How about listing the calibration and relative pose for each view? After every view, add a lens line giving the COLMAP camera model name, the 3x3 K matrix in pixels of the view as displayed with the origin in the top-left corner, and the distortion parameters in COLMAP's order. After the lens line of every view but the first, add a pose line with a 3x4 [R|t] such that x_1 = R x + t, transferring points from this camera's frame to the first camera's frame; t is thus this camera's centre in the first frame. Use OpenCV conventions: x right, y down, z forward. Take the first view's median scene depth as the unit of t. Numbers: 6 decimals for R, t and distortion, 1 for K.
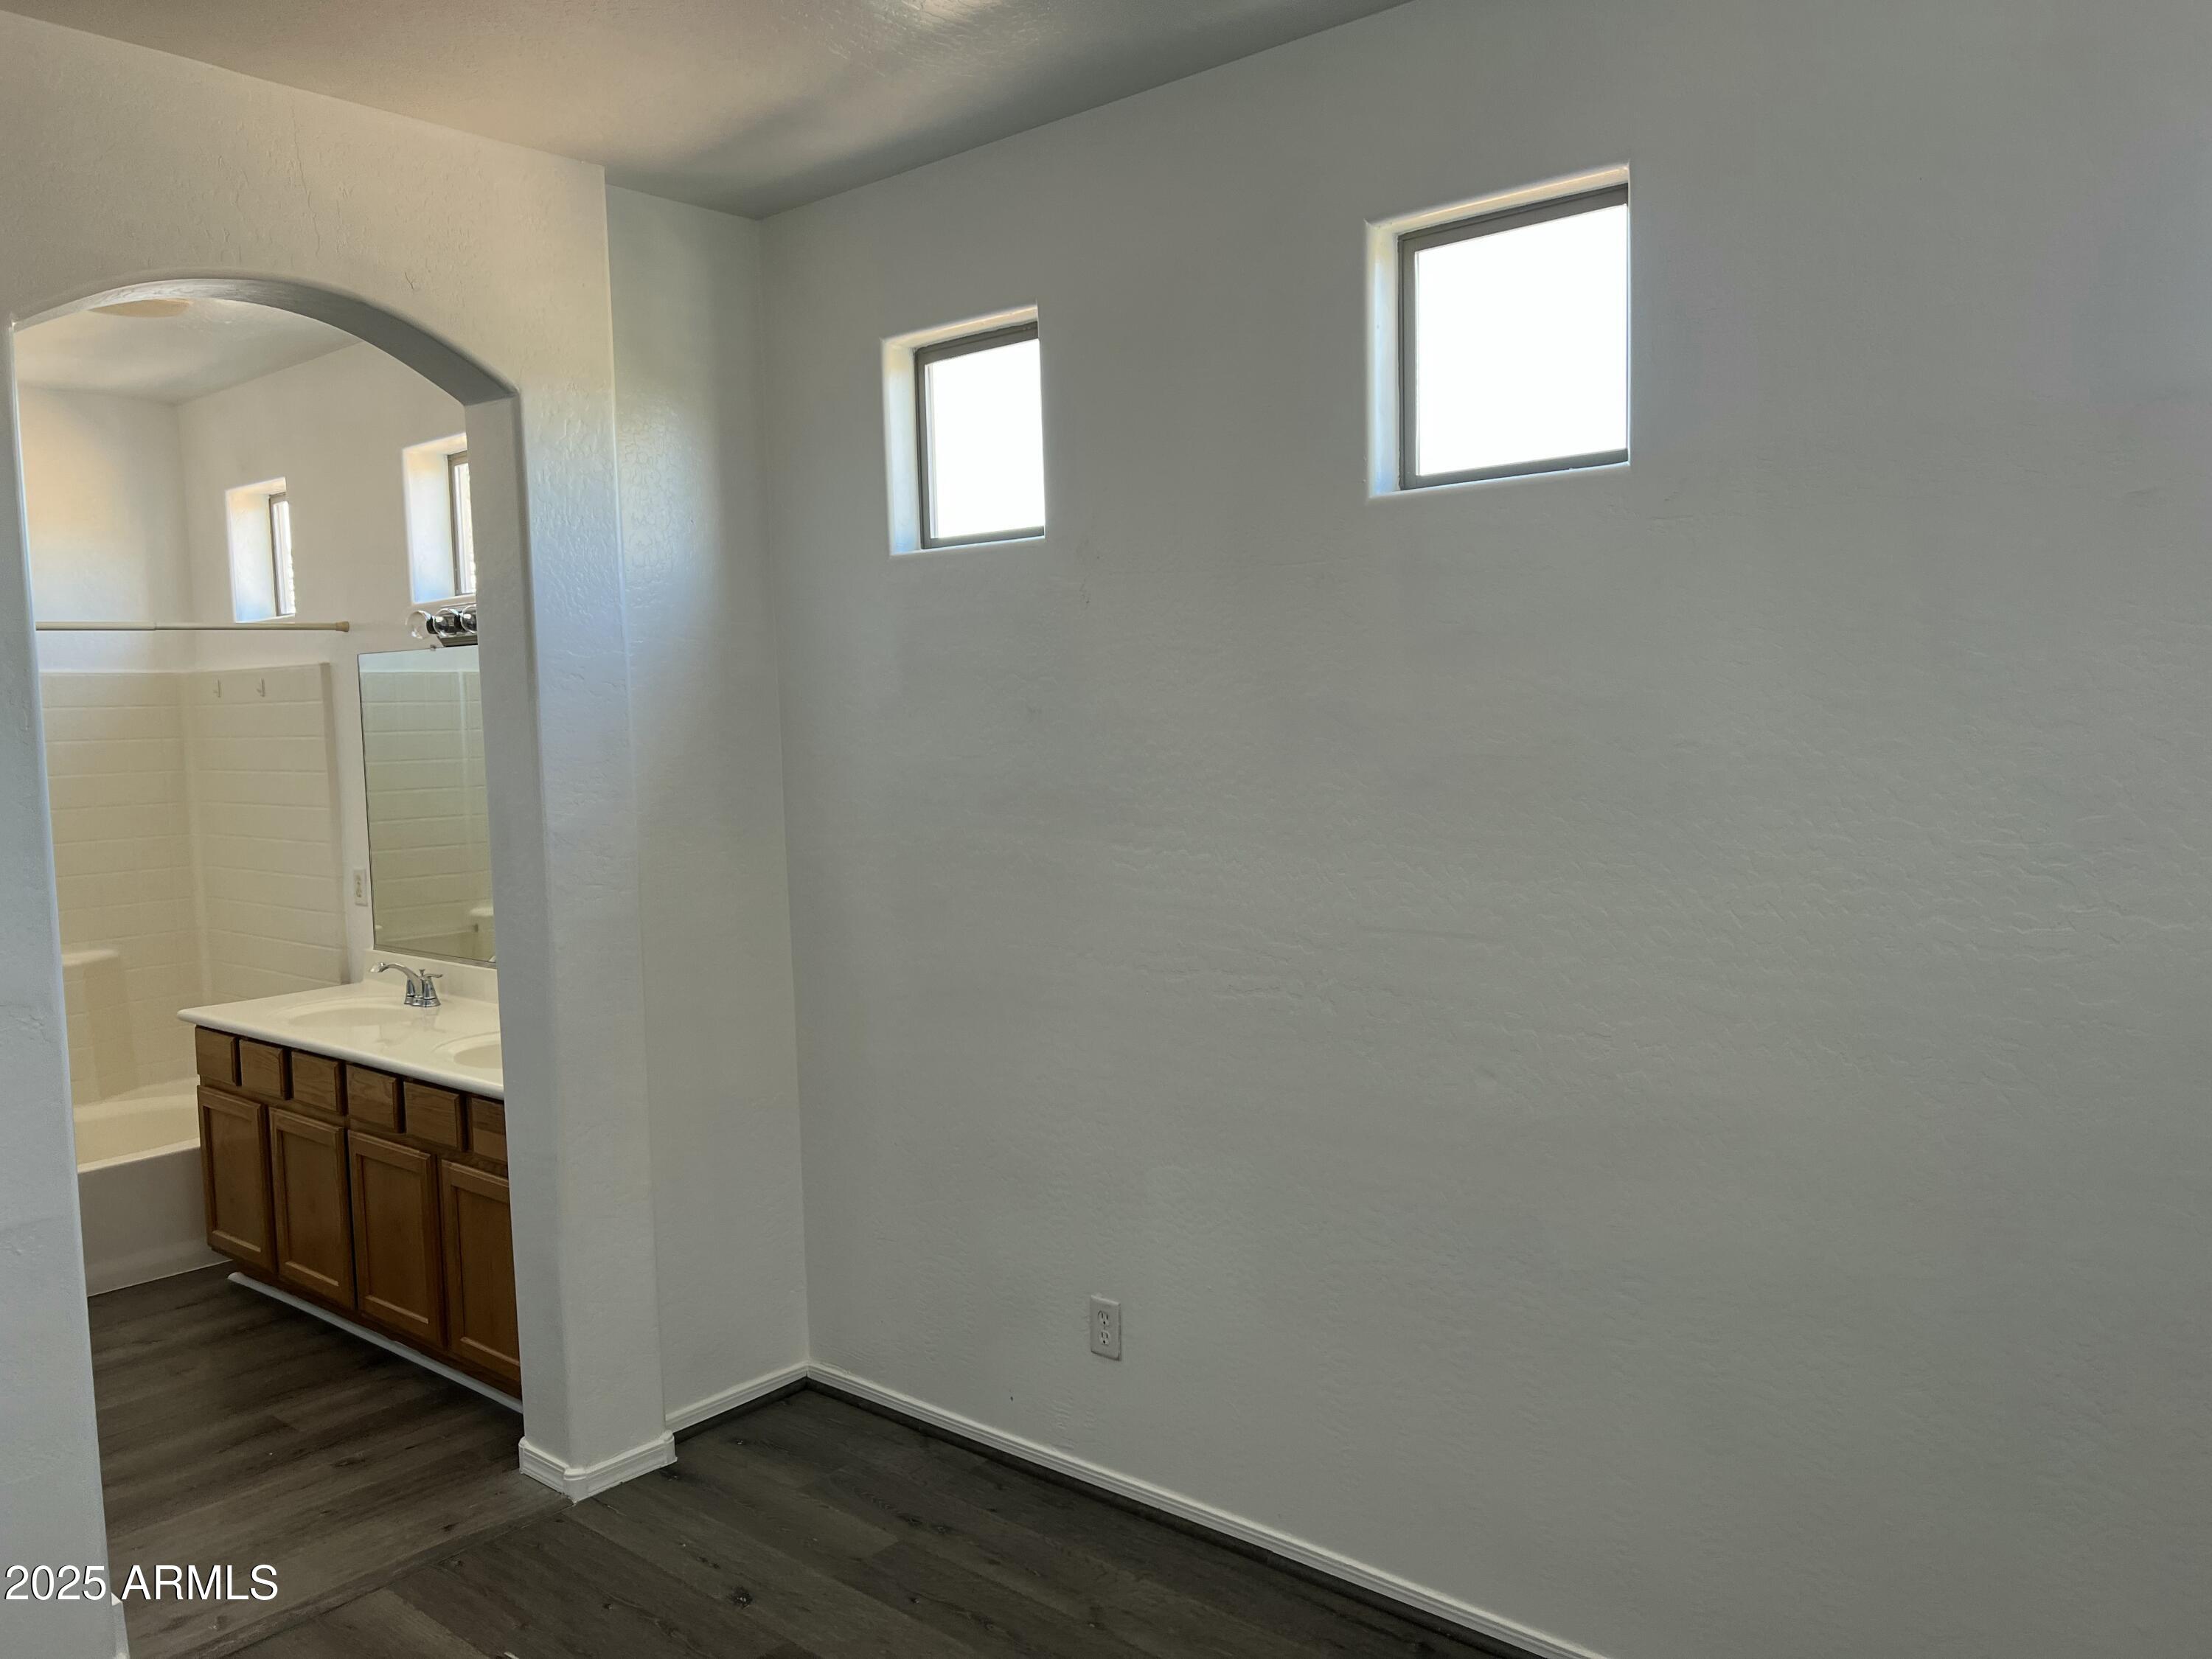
lens RADIAL K [[1660.2, 0, 1102.6], [0, 1660.2, 825.7], [0, 0, 1]] dist [0.063770, -0.073463]
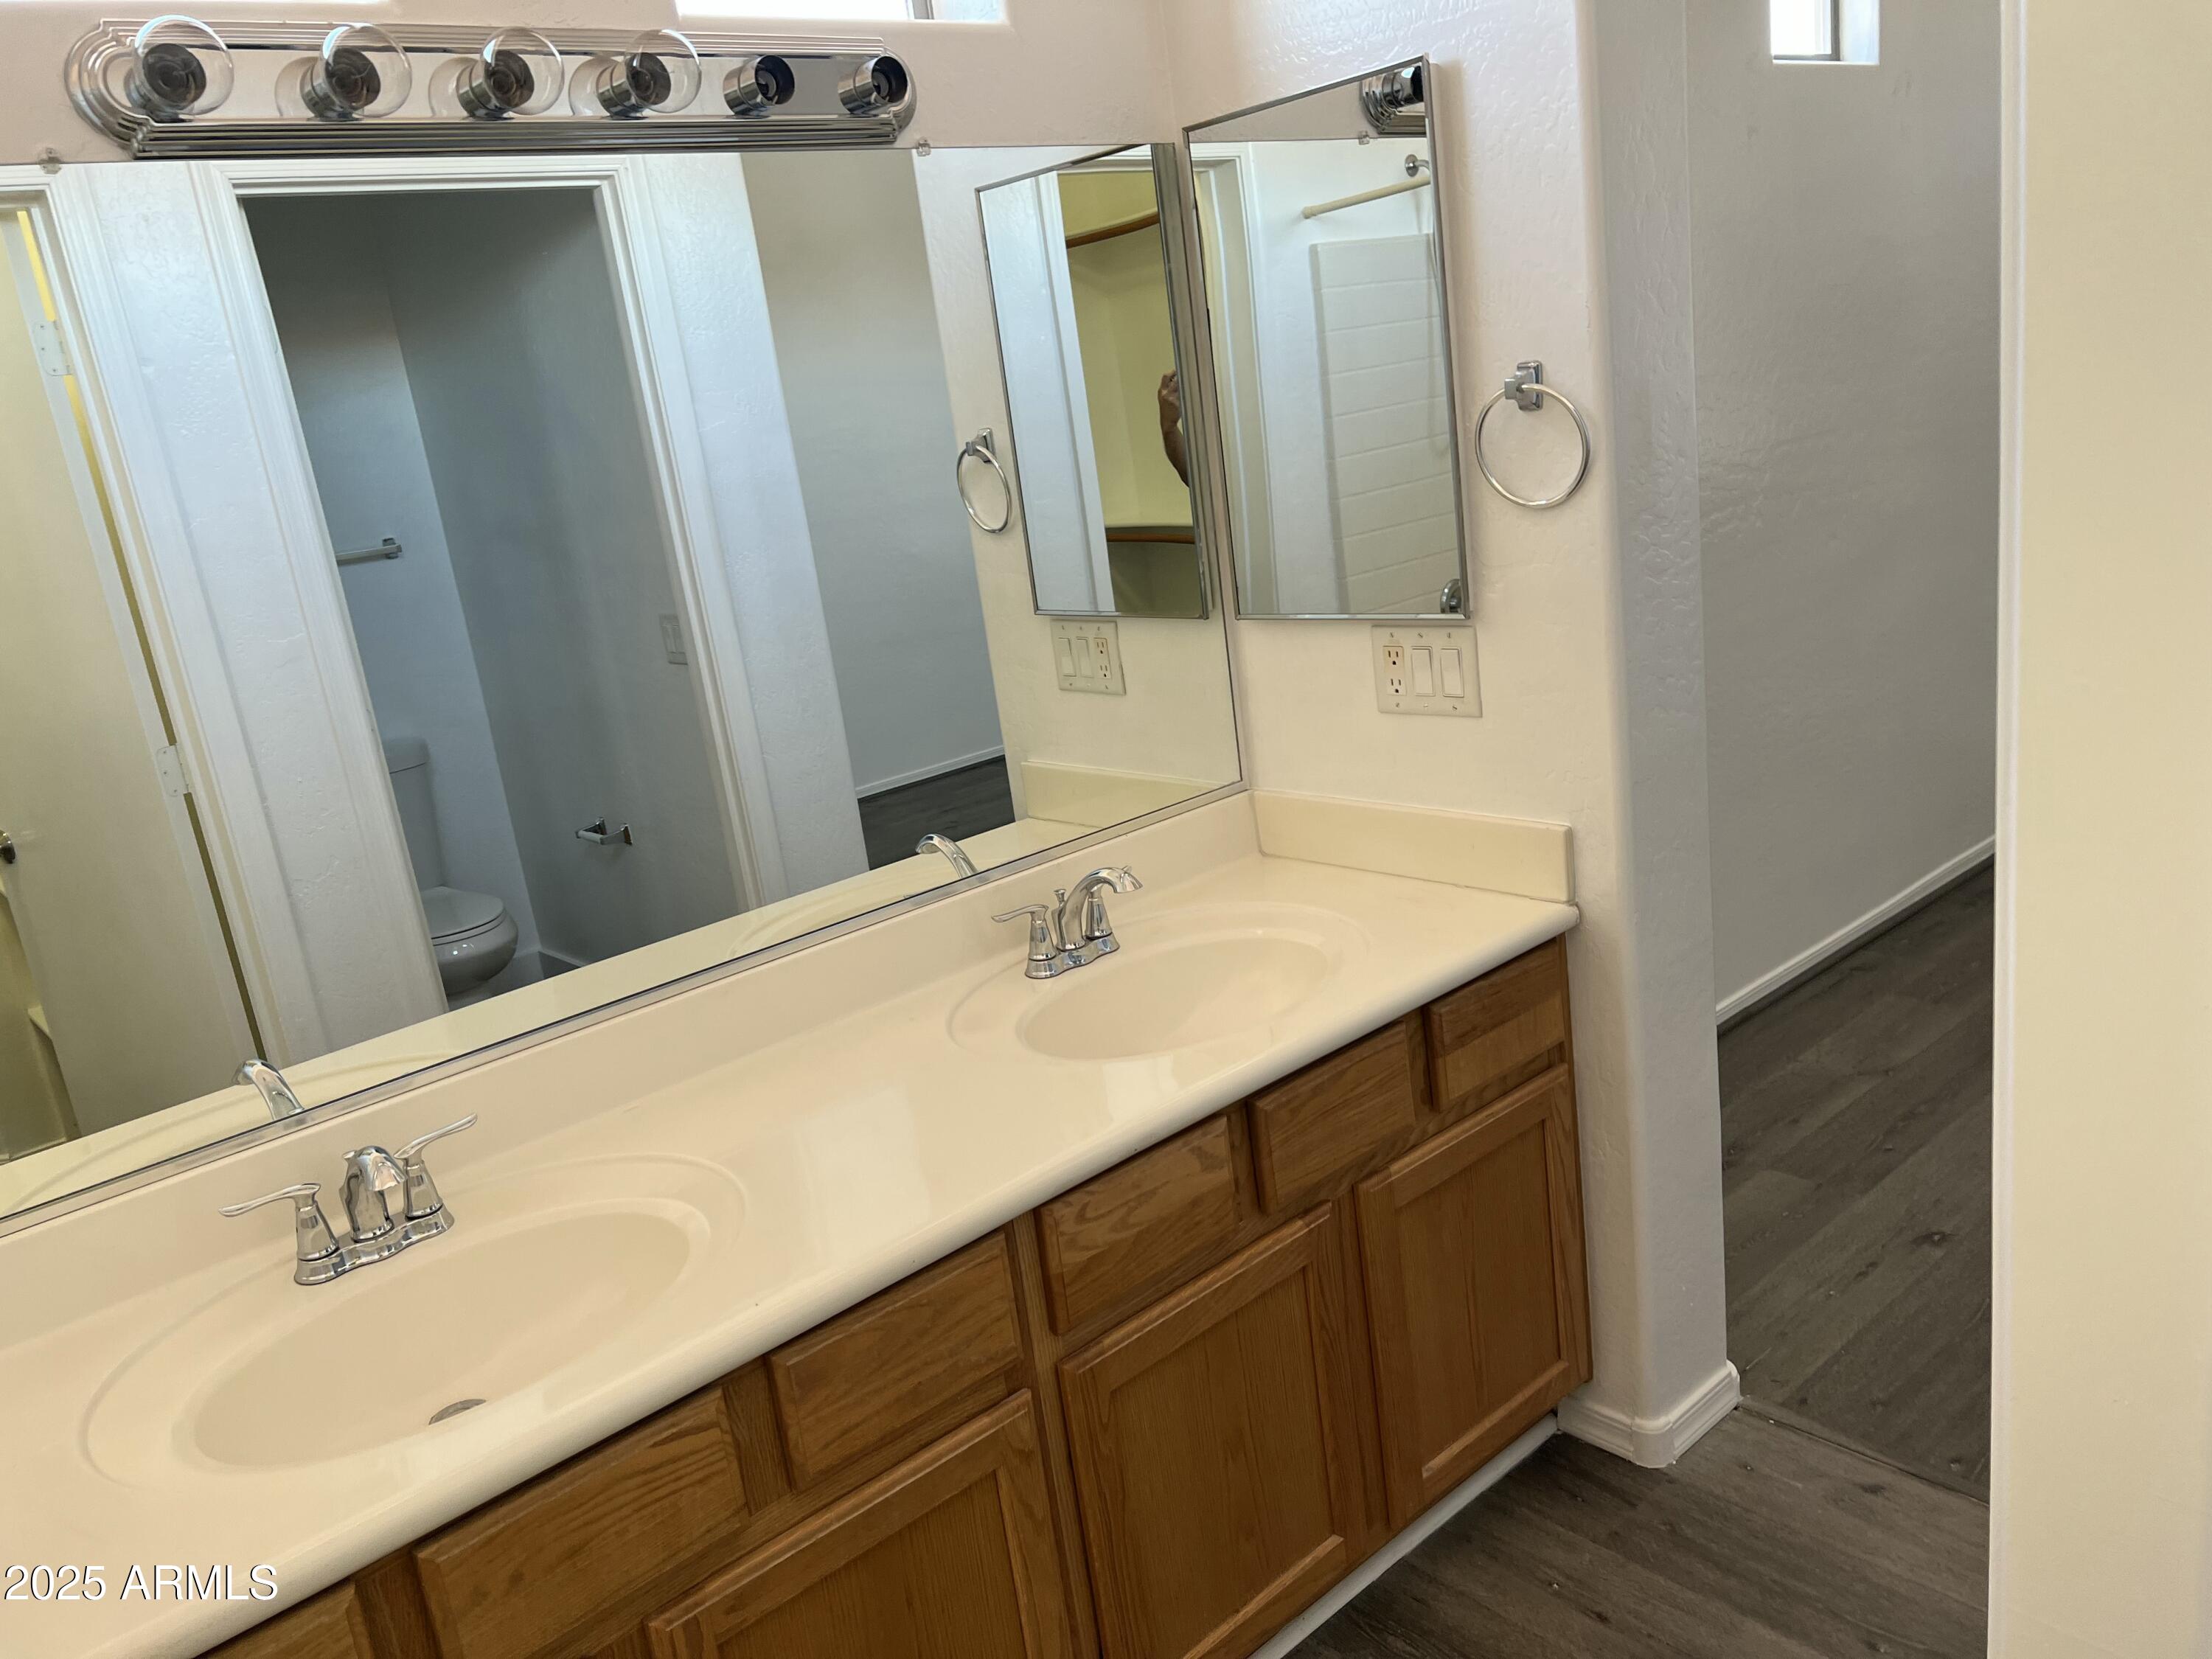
lens RADIAL K [[1660.2, 0, 1105.1], [0, 1660.2, 830.1], [0, 0, 1]] dist [0.063770, -0.073463]
pose [[0.144438, -0.251160, 0.957108, -1.065345], [0.200063, 0.954687, 0.220333, -0.033781], [-0.969078, 0.159657, 0.188141, 1.206075]]
